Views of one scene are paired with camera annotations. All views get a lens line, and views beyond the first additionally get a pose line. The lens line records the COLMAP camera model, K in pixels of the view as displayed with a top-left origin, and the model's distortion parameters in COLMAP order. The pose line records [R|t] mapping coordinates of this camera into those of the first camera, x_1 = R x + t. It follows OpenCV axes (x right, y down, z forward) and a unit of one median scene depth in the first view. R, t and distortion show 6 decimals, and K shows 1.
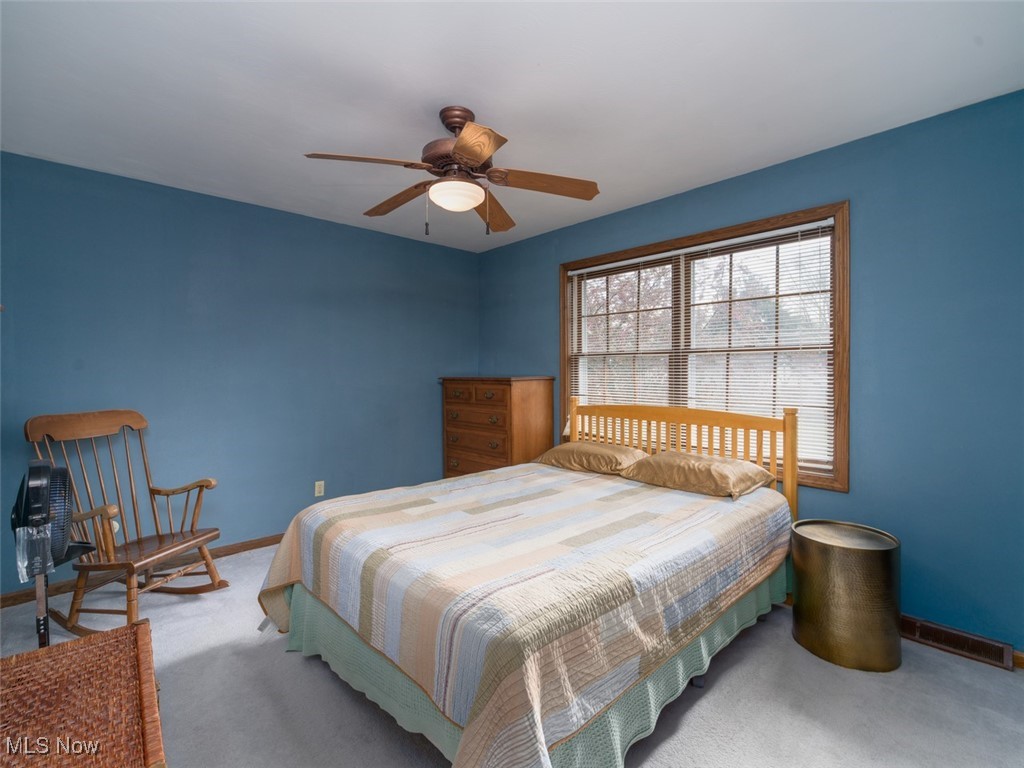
lens RADIAL K [[481.0, 0, 516.2], [0, 481.0, 384.5], [0, 0, 1]] dist [-0.001902, -0.000107]
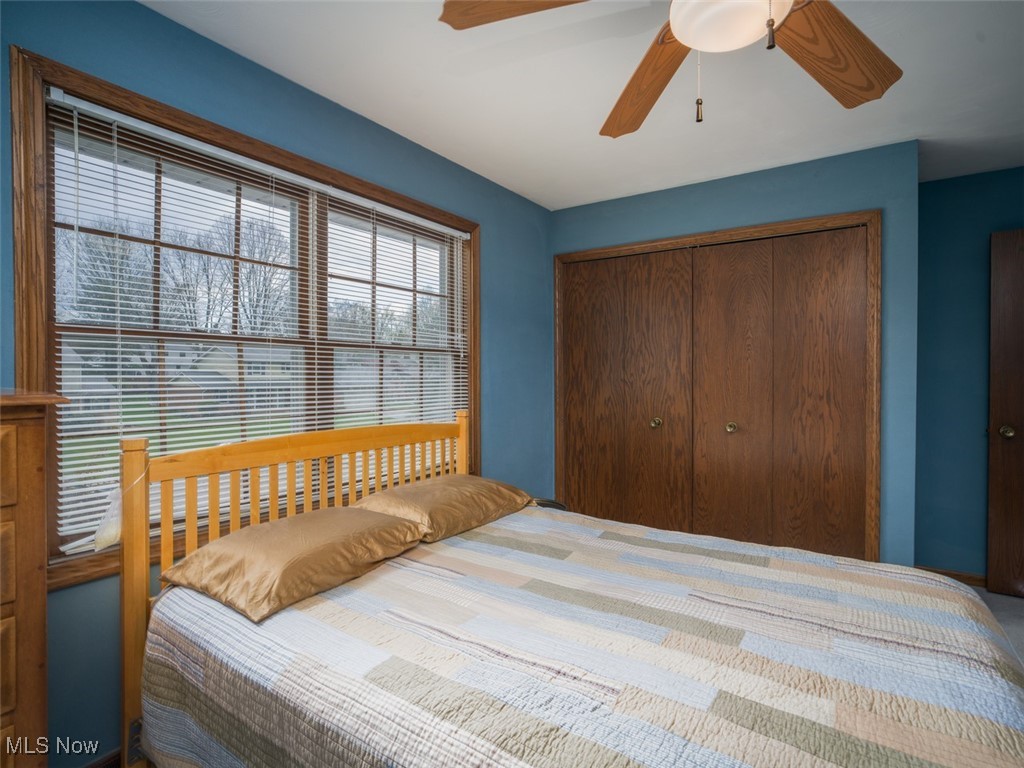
lens RADIAL K [[510.0, 0, 512.0], [0, 510.0, 384.0], [0, 0, 1]] dist [-0.001975, -0.000432]
pose [[-0.218326, -0.021458, 0.975640, -0.420656], [0.020958, 0.999425, 0.026671, -0.026863], [-0.975651, 0.026271, -0.217751, 0.963332]]
